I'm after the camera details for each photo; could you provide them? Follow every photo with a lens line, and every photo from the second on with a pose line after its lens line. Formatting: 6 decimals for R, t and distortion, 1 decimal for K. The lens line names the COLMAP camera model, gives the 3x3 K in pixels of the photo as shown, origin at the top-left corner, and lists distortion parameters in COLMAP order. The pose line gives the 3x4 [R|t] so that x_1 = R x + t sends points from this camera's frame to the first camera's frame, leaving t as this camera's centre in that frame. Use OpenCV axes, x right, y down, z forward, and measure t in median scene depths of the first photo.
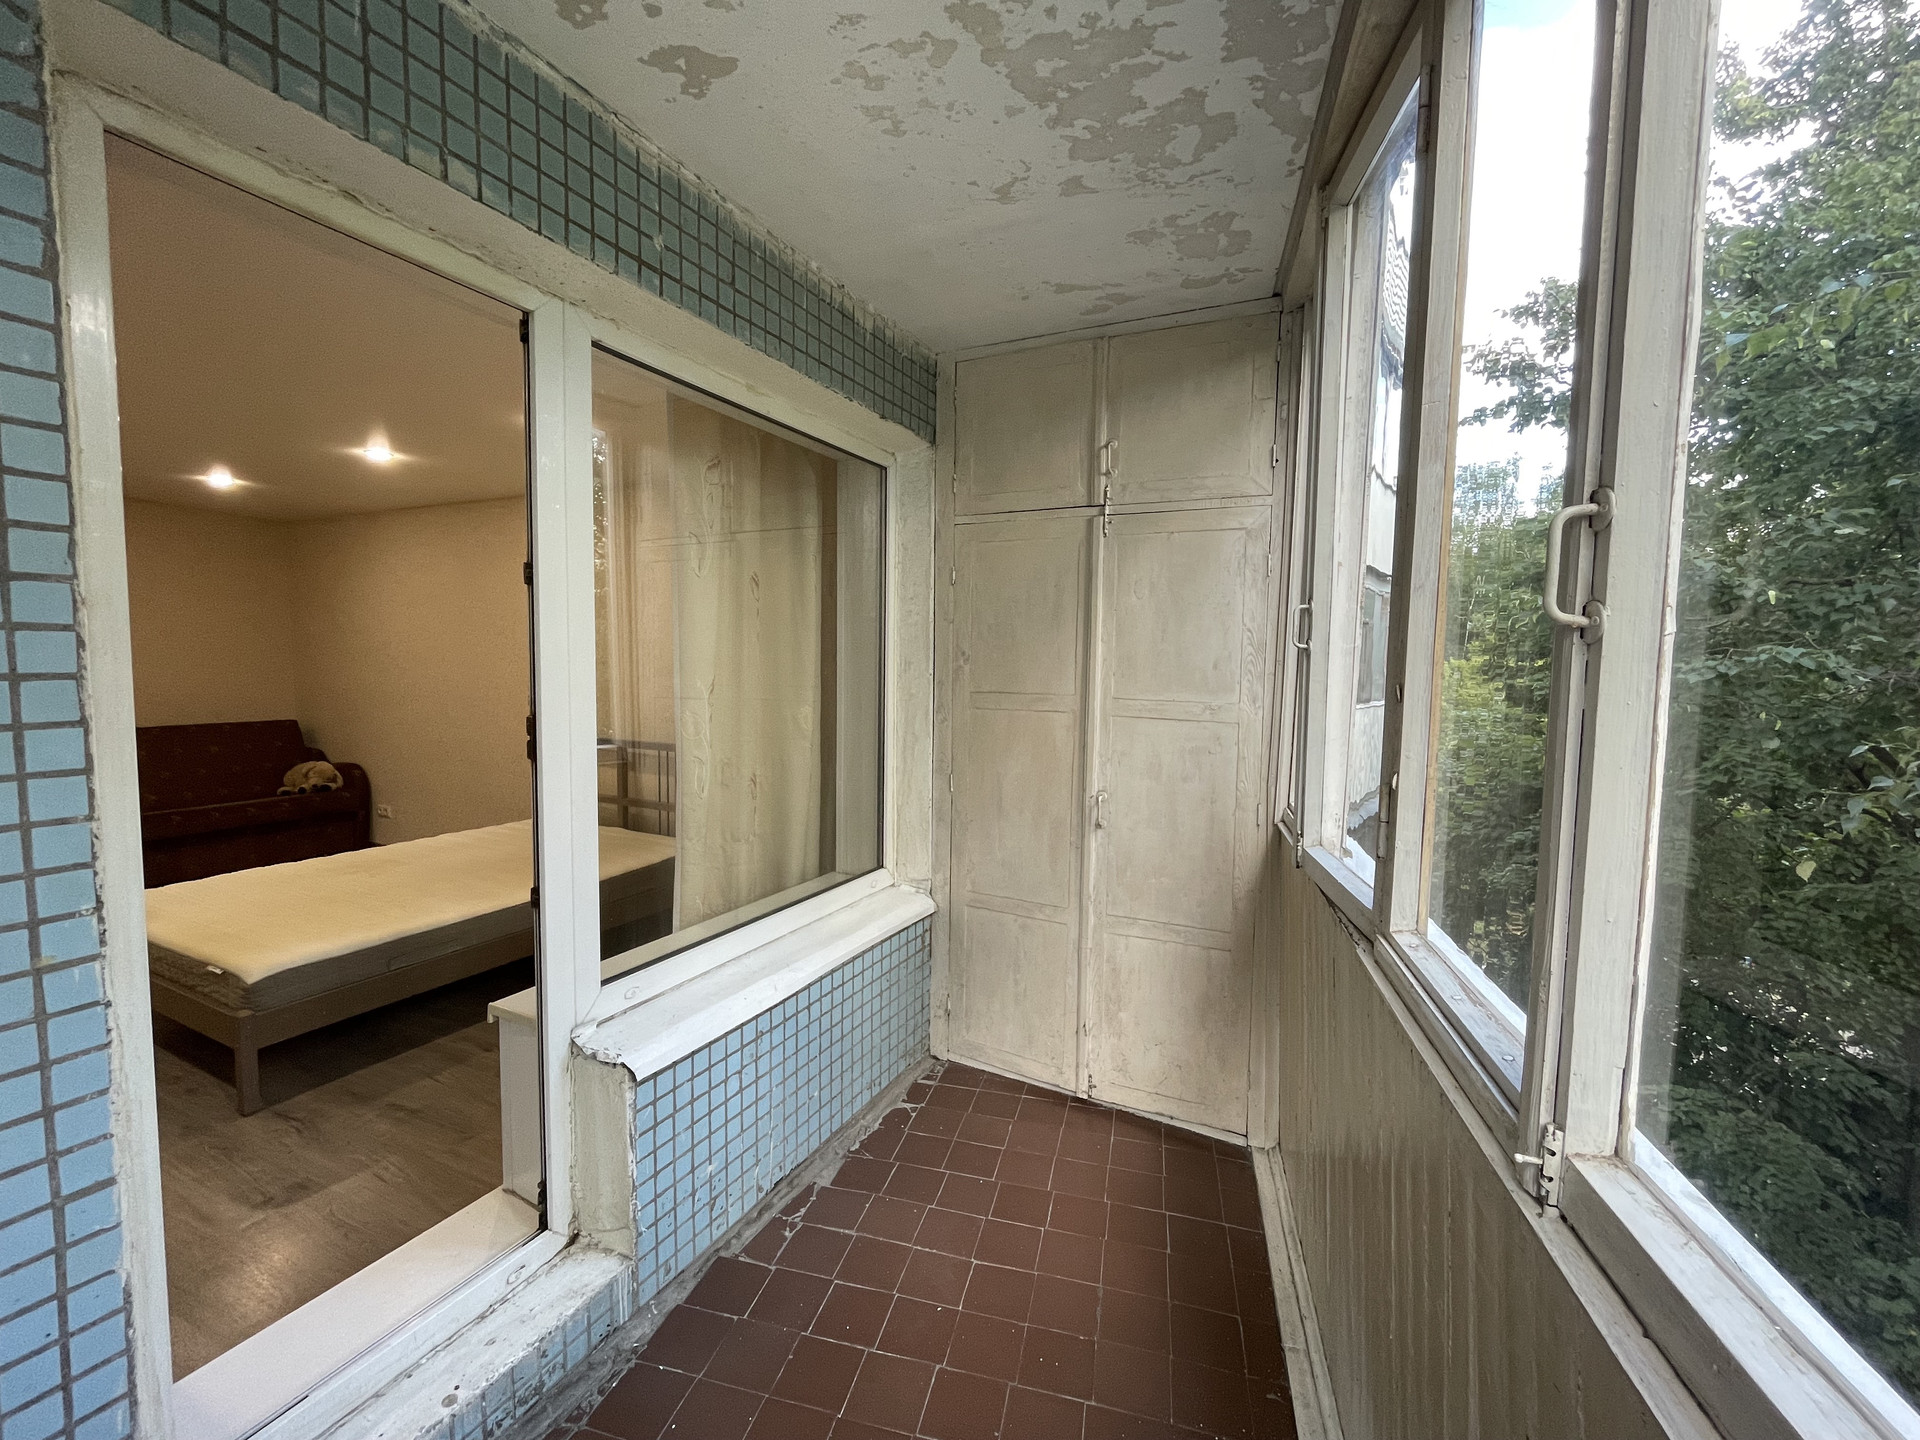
lens RADIAL K [[780.8, 0, 961.6], [0, 780.8, 712.2], [0, 0, 1]] dist [-0.001822, -0.000005]
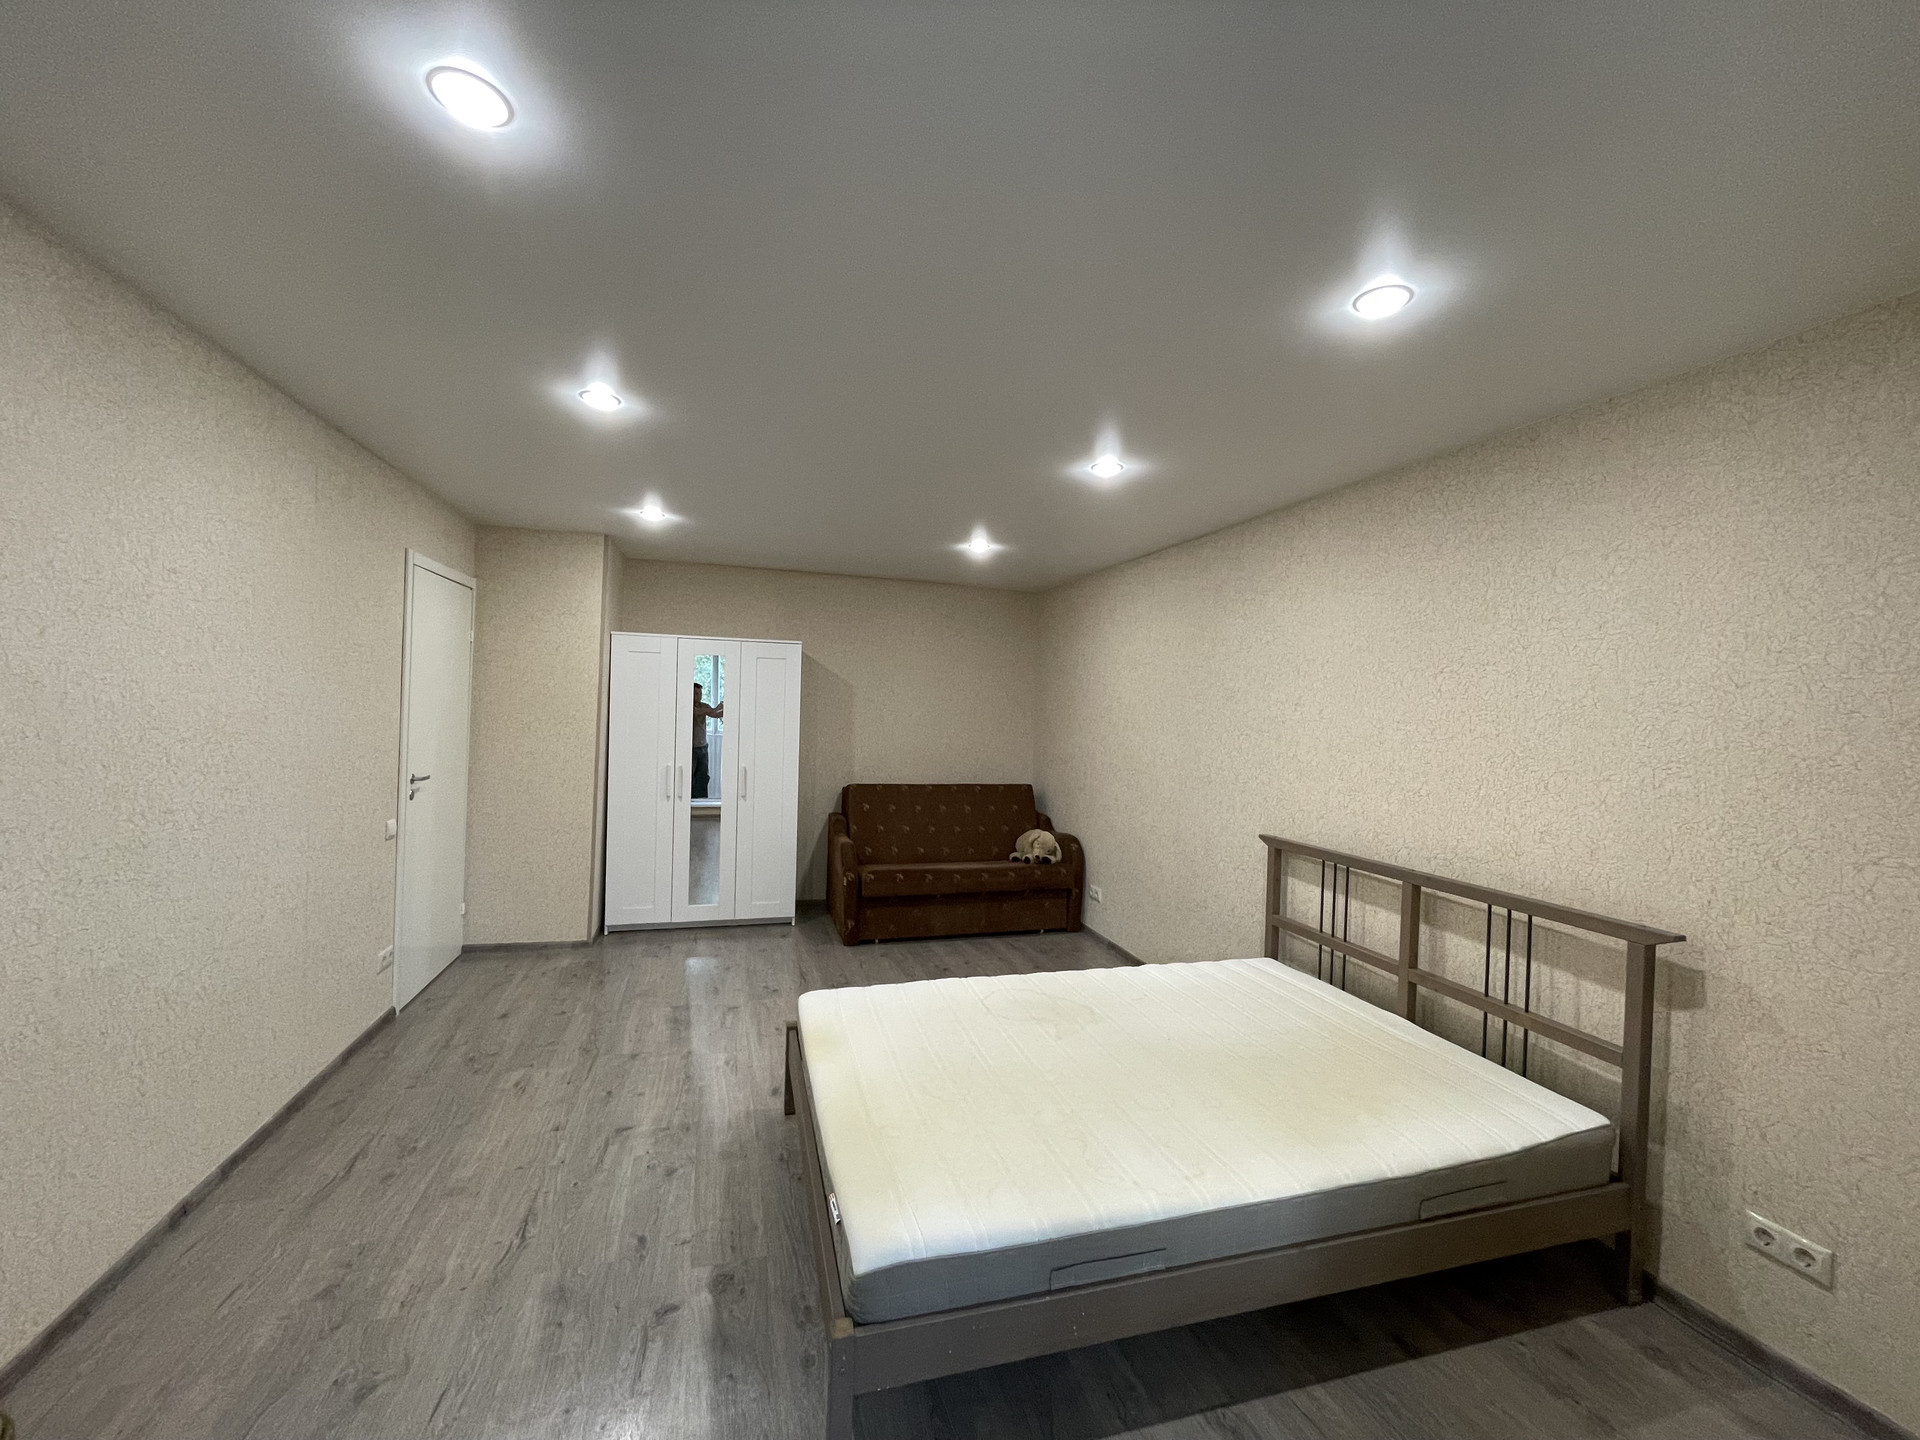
lens RADIAL K [[780.8, 0, 956.7], [0, 780.8, 718.7], [0, 0, 1]] dist [-0.001822, -0.000005]
pose [[0.669232, 0.011376, -0.742967, -0.181829], [-0.070796, 0.996310, -0.048515, -0.021315], [0.739673, 0.085067, 0.667568, 0.266890]]
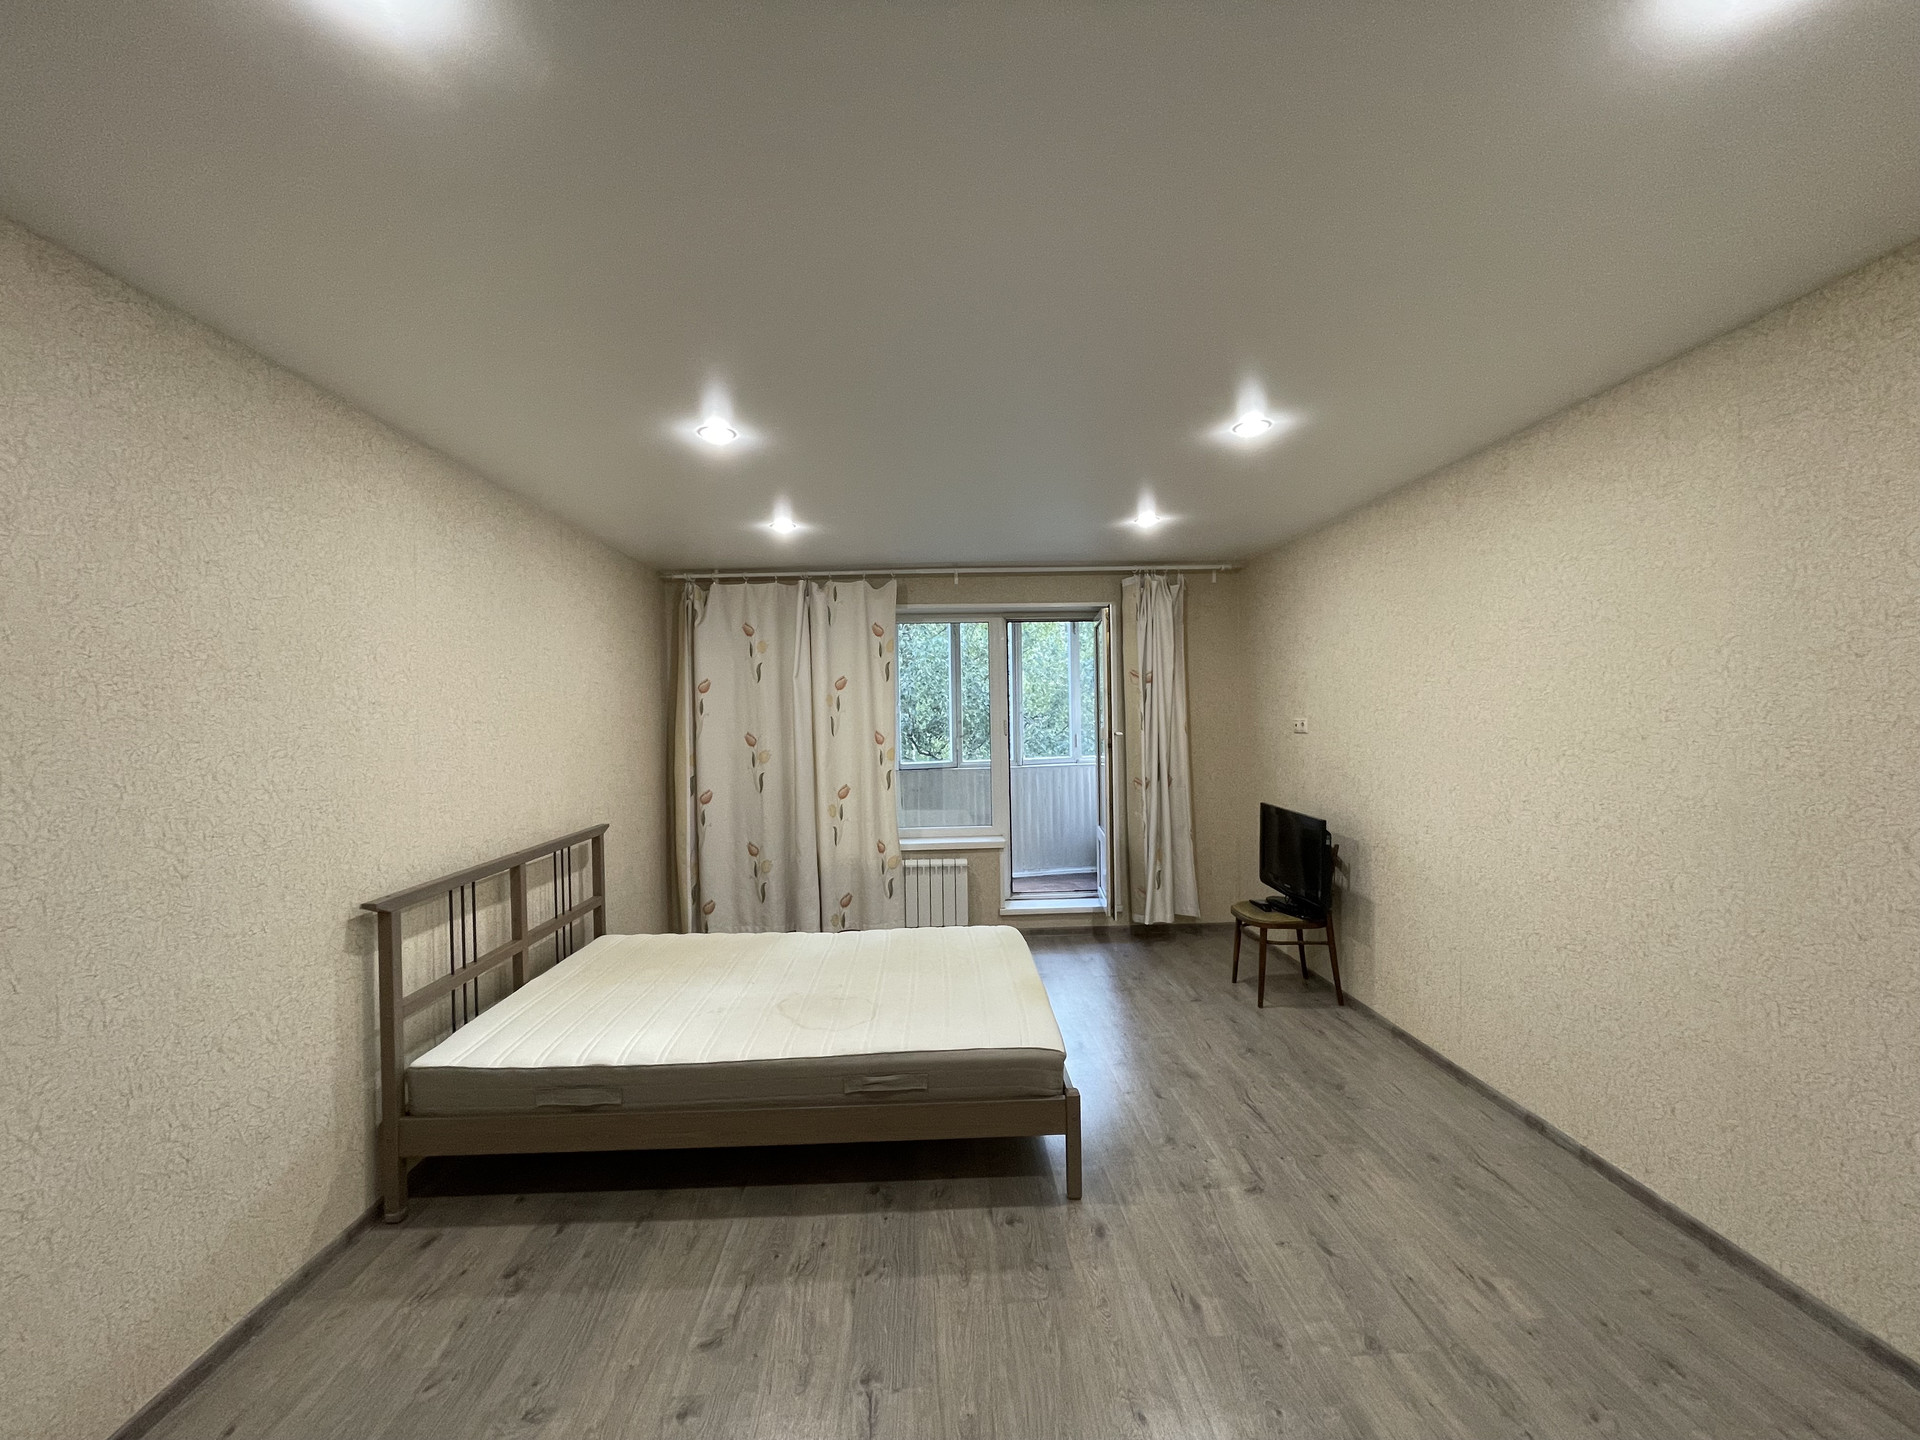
lens RADIAL K [[780.8, 0, 964.4], [0, 780.8, 719.9], [0, 0, 1]] dist [-0.001822, -0.000005]
pose [[-0.473805, -0.015032, 0.880502, -0.997197], [0.069035, 0.996143, 0.054155, -0.073031], [-0.877920, 0.086444, -0.470940, 0.794627]]
